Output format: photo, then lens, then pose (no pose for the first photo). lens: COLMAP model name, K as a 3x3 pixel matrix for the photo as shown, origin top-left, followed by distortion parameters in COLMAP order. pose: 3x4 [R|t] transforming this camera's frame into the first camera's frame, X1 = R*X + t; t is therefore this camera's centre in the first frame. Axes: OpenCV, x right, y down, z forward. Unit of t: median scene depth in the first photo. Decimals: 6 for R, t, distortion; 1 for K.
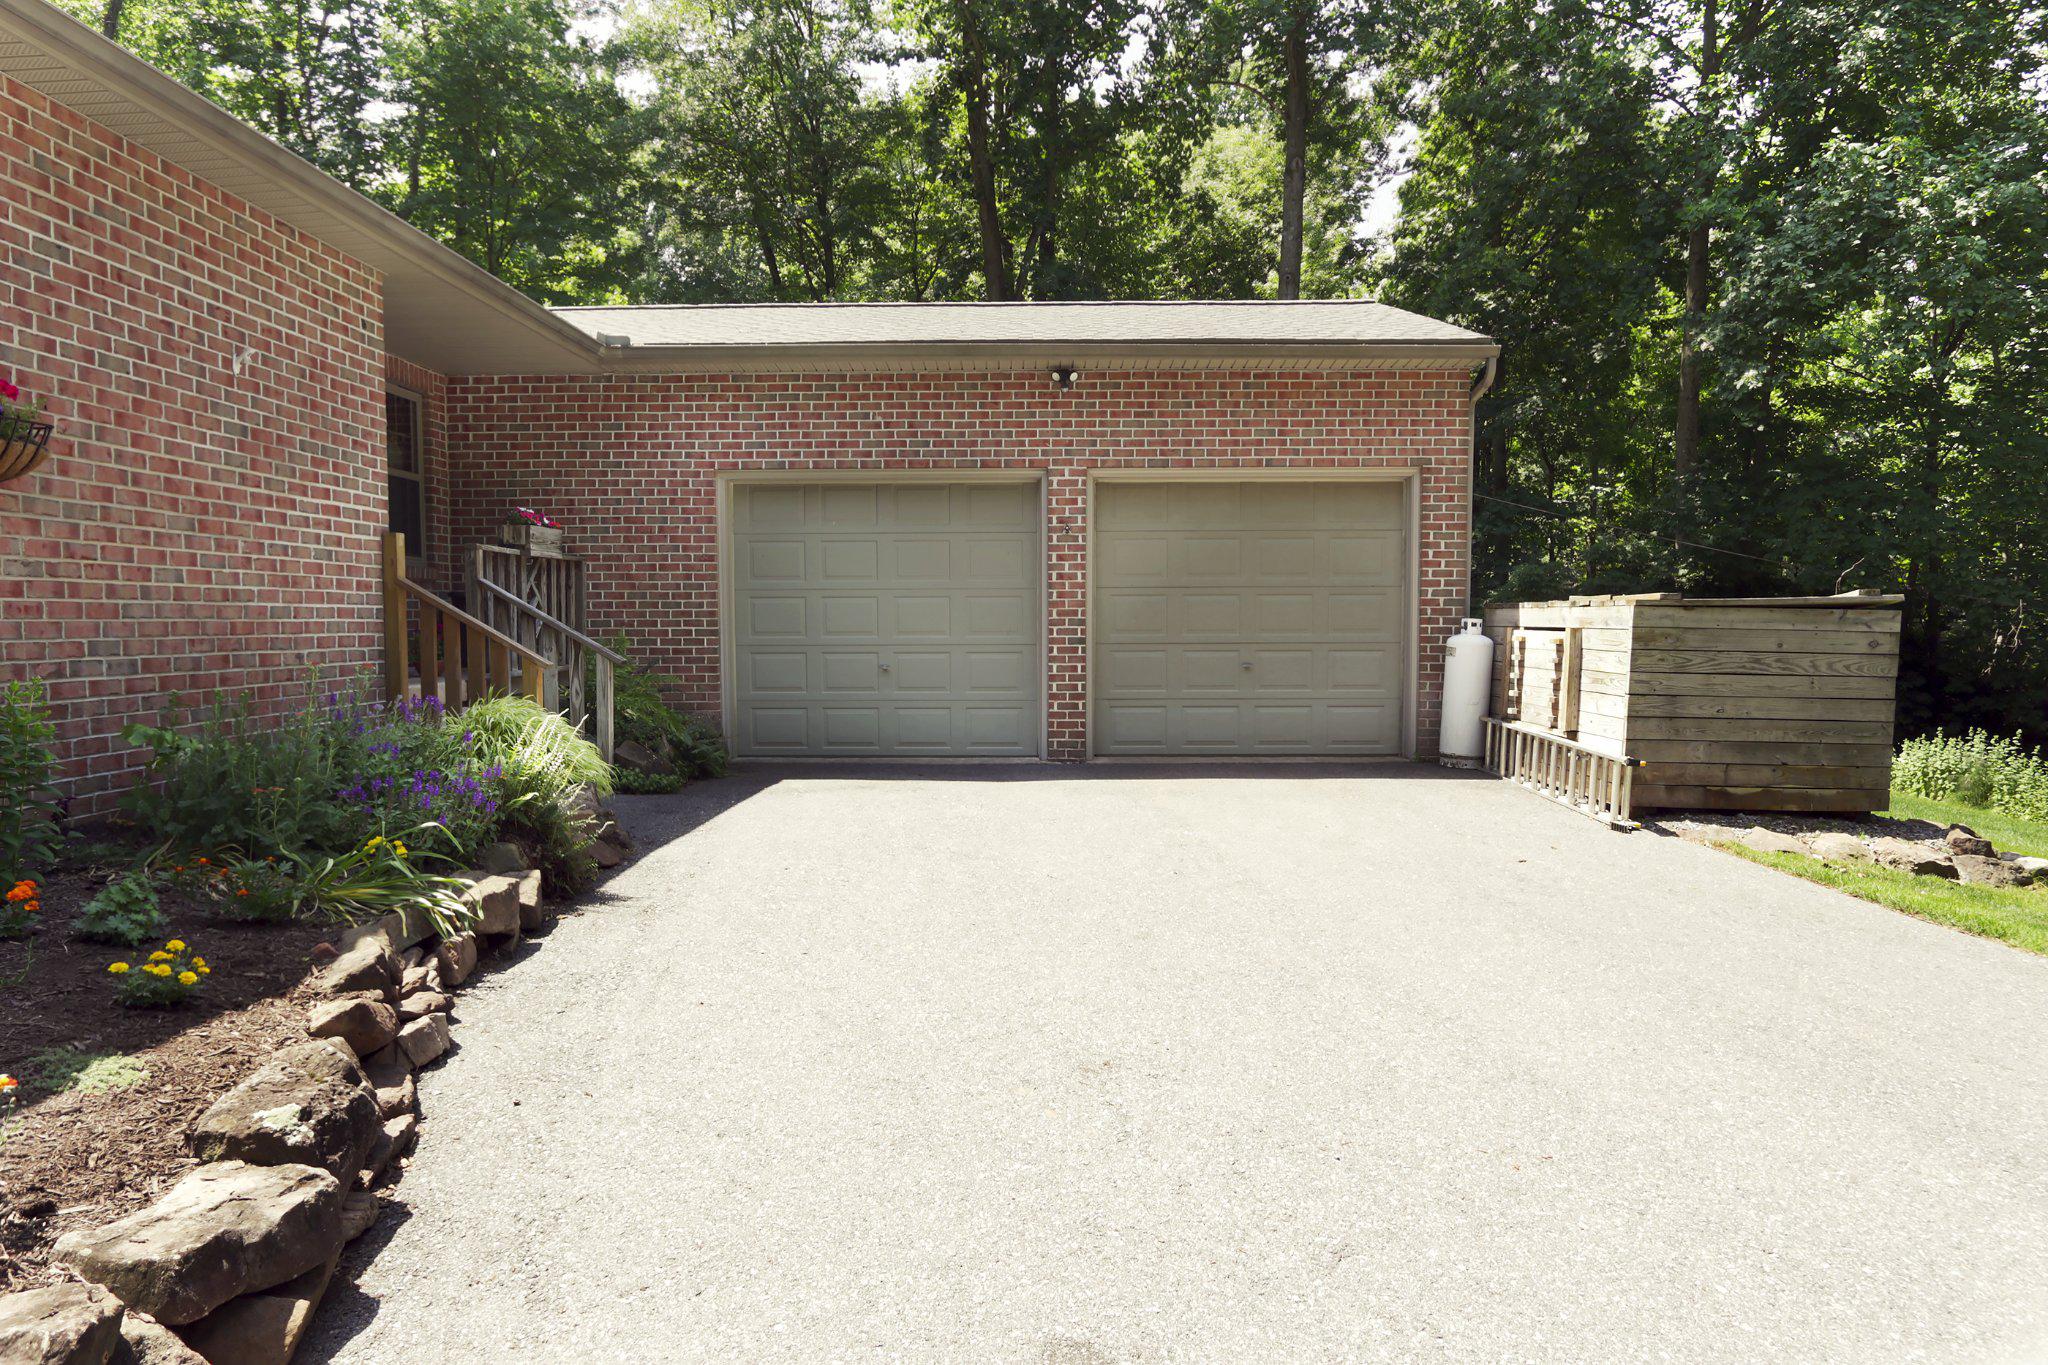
lens RADIAL K [[1216.9, 0, 1018.6], [0, 1216.9, 686.5], [0, 0, 1]] dist [-0.006022, -0.000698]
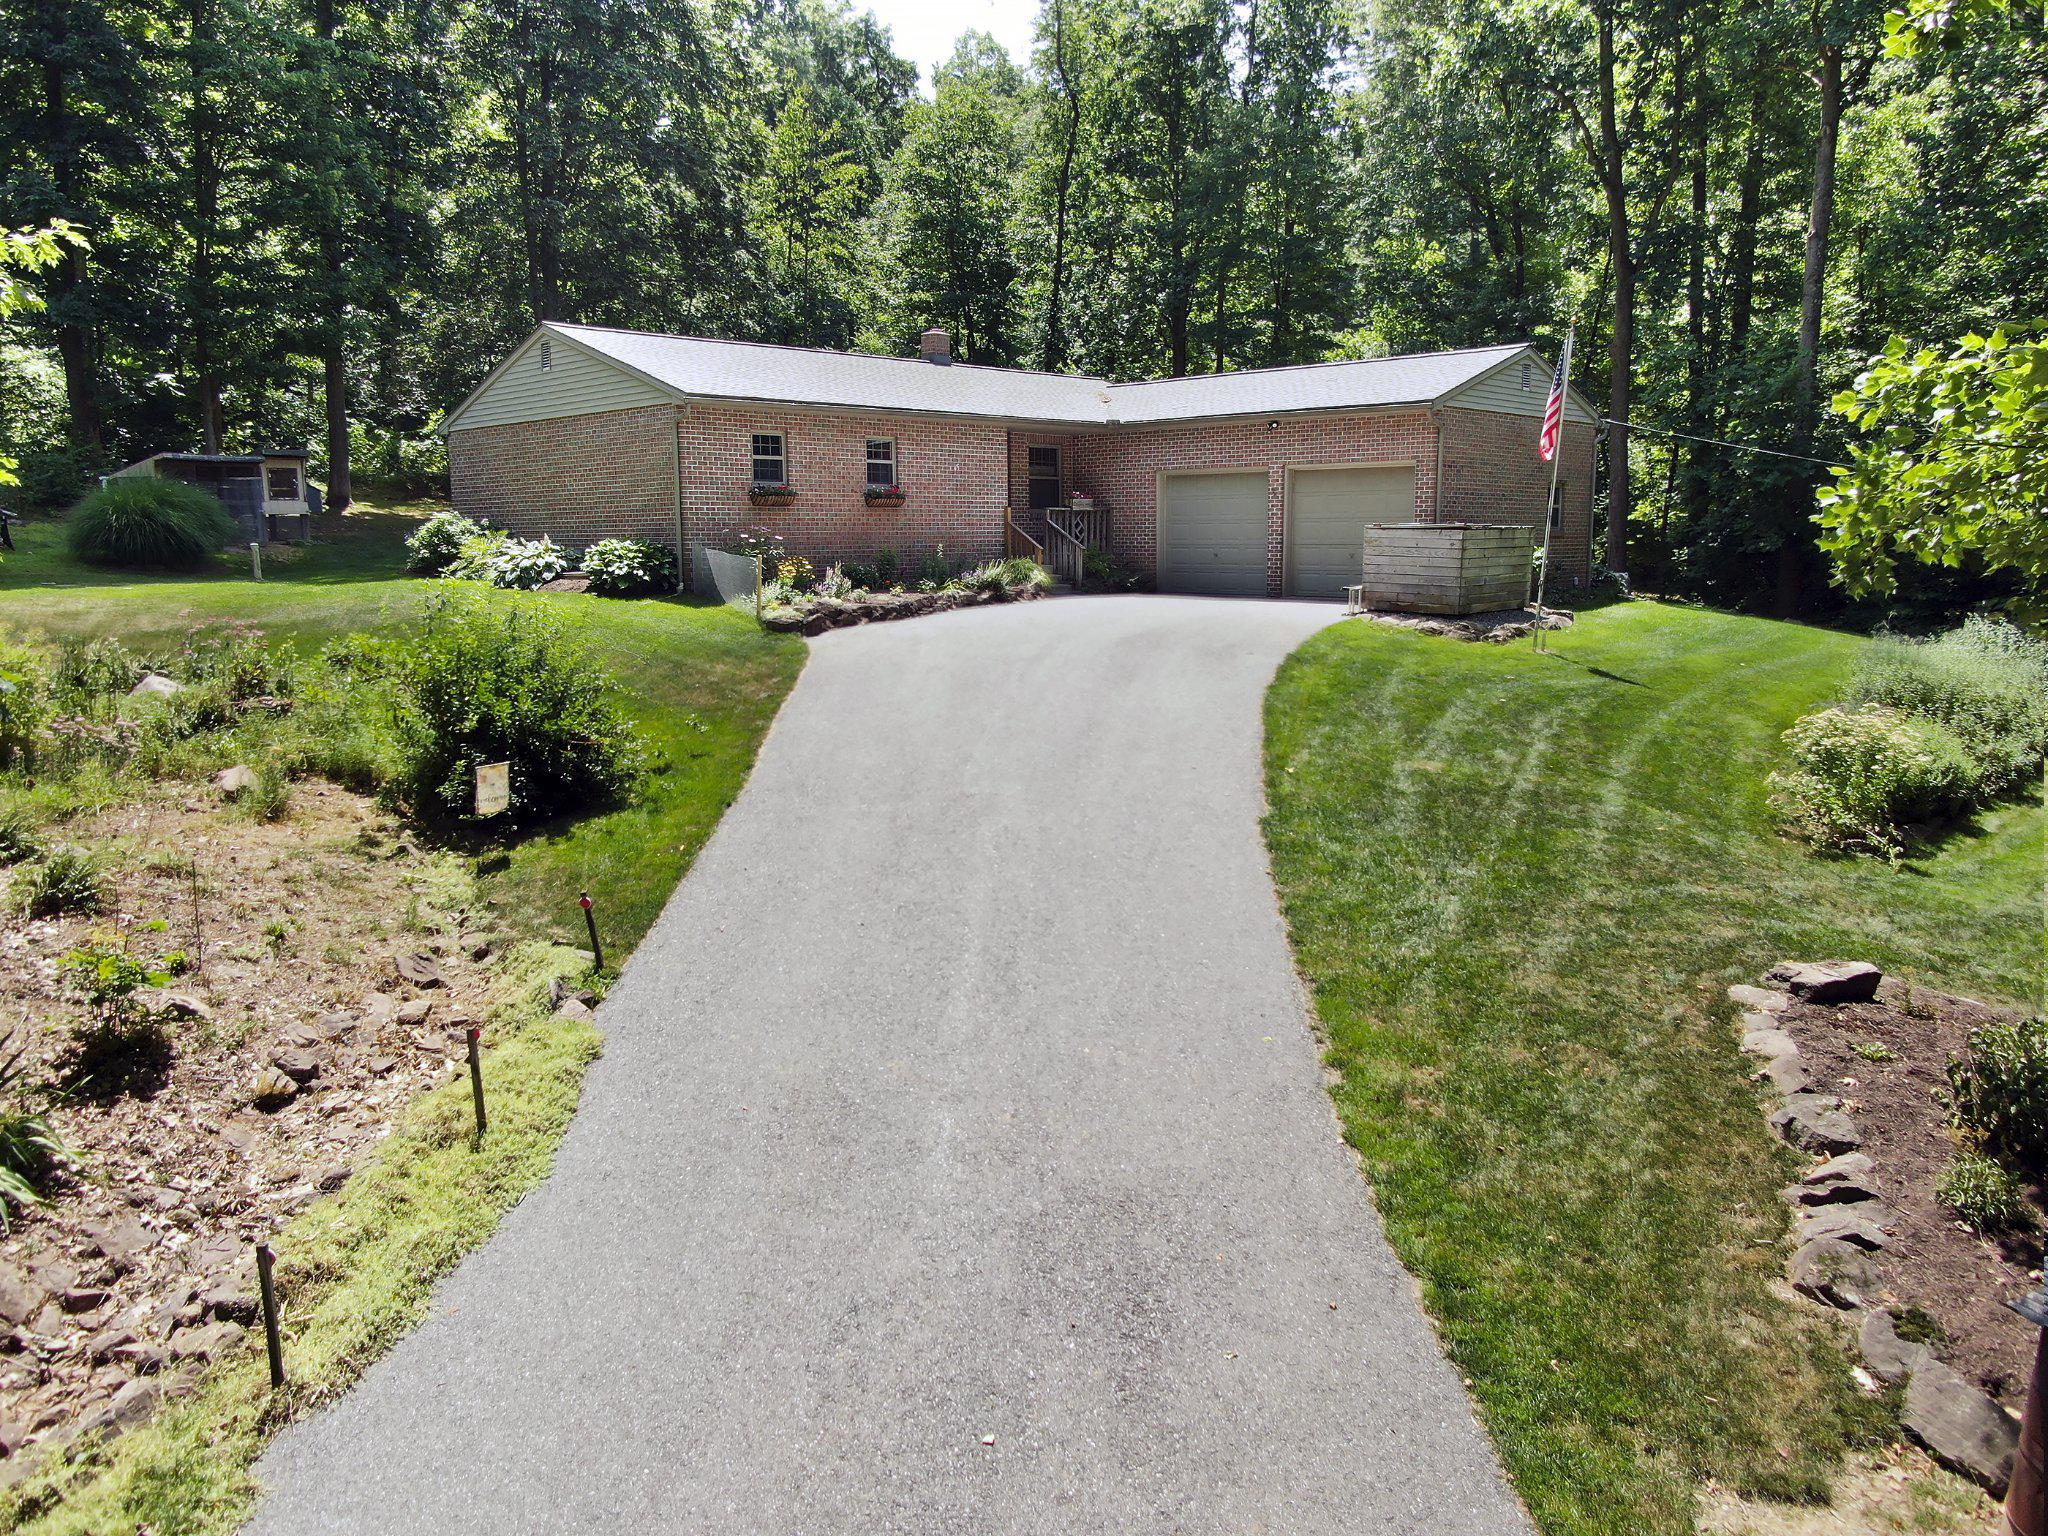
lens RADIAL K [[1444.0, 0, 986.9], [0, 1444.0, 740.7], [0, 0, 1]] dist [-0.019839, 0.008093]
pose [[0.700649, 0.099254, -0.706569, 1.619757], [-0.033701, 0.993776, 0.106180, 0.062513], [0.712710, -0.050583, 0.699633, -1.284991]]
